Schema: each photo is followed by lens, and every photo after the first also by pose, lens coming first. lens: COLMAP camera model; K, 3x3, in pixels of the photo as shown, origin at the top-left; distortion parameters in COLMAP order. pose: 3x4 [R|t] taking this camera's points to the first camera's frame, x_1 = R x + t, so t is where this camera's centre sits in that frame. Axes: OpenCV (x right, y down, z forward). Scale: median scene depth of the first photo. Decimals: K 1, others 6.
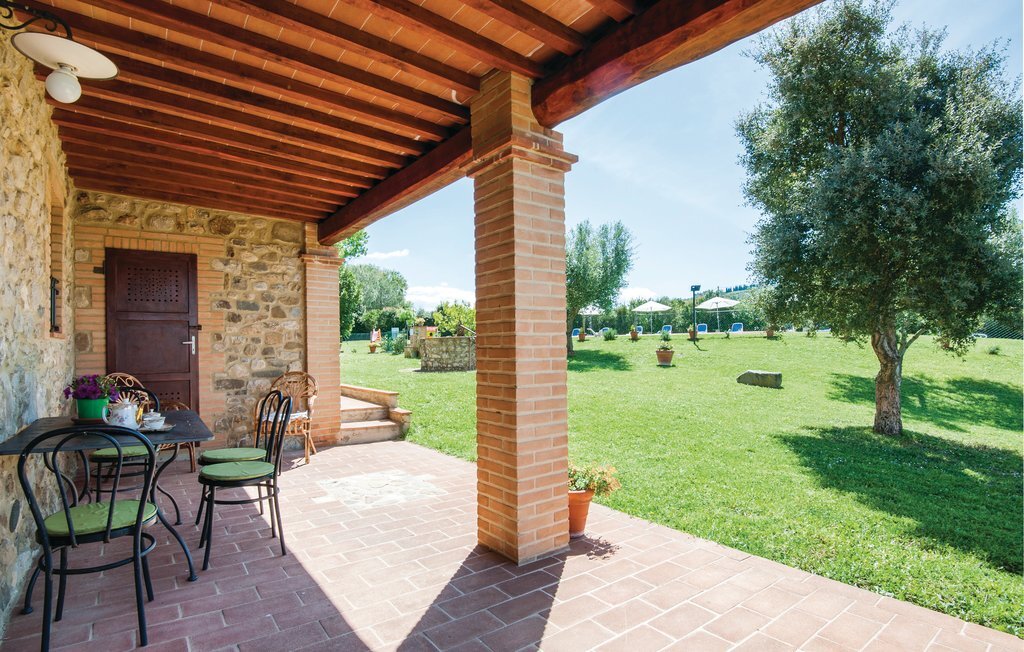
lens RADIAL K [[492.6, 0, 512.3], [0, 492.6, 339.3], [0, 0, 1]] dist [-0.003261, -0.001150]
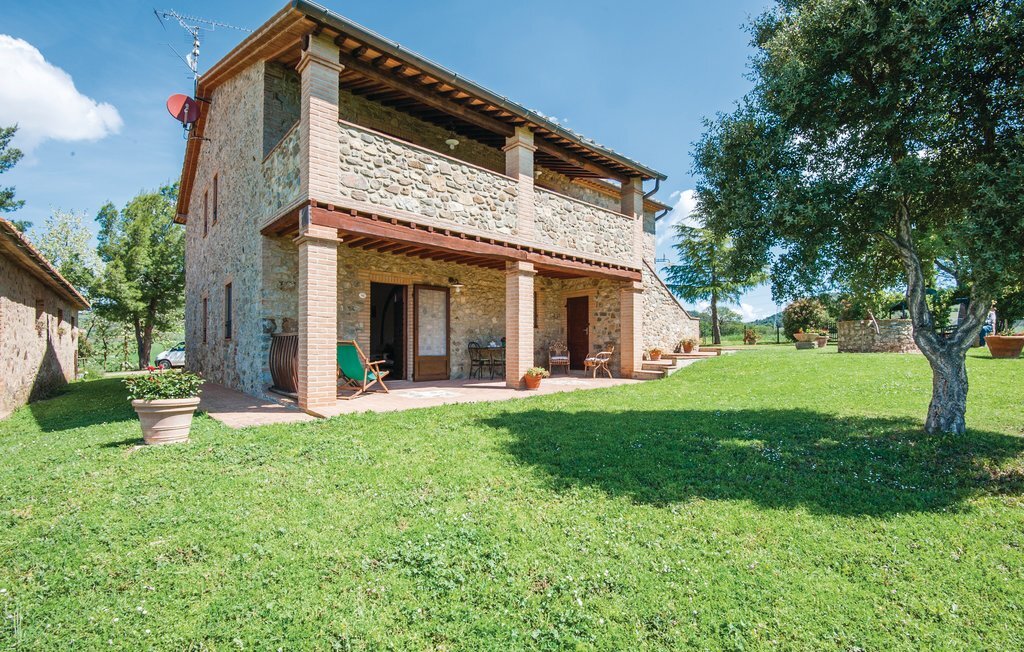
lens RADIAL K [[481.9, 0, 504.4], [0, 481.9, 329.9], [0, 0, 1]] dist [-0.000545, -0.000270]
pose [[0.111051, 0.001836, -0.993813, 1.809338], [-0.001404, 0.999998, 0.001691, 0.005472], [0.993814, 0.001208, 0.111053, 0.274868]]
